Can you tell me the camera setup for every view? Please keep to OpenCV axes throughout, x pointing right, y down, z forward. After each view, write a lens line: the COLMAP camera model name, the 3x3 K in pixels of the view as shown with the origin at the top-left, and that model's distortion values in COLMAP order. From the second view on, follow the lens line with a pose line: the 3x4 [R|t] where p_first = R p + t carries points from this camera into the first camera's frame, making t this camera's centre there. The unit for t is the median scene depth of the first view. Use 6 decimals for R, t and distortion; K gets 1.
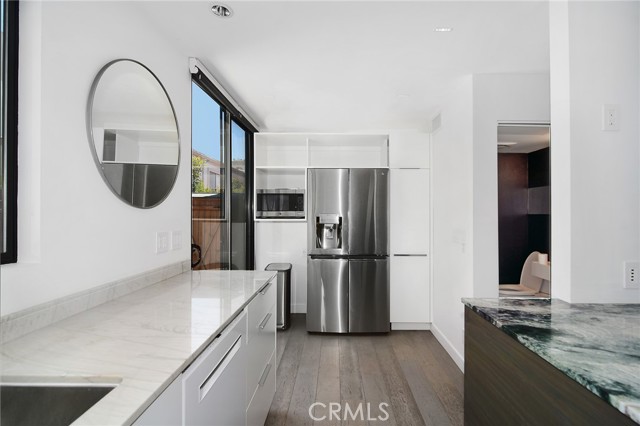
lens RADIAL K [[308.7, 0, 321.4], [0, 308.7, 211.4], [0, 0, 1]] dist [0.001617, -0.000126]
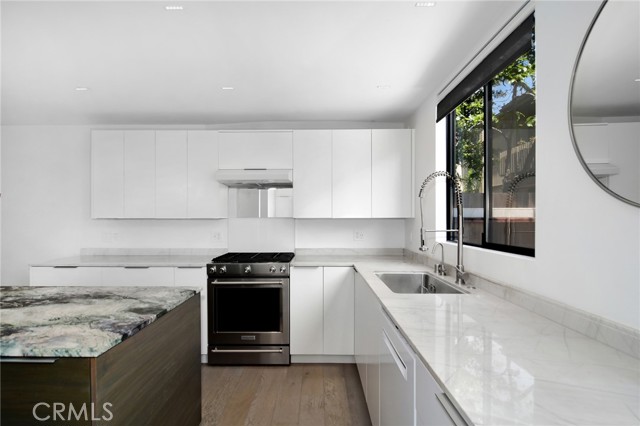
lens RADIAL K [[308.7, 0, 318.7], [0, 308.7, 214.0], [0, 0, 1]] dist [0.001617, -0.000126]
pose [[-0.999295, -0.000569, -0.037534, 0.008524], [-0.000523, 0.999999, -0.001228, -0.016906], [0.037535, -0.001208, -0.999295, 2.176333]]
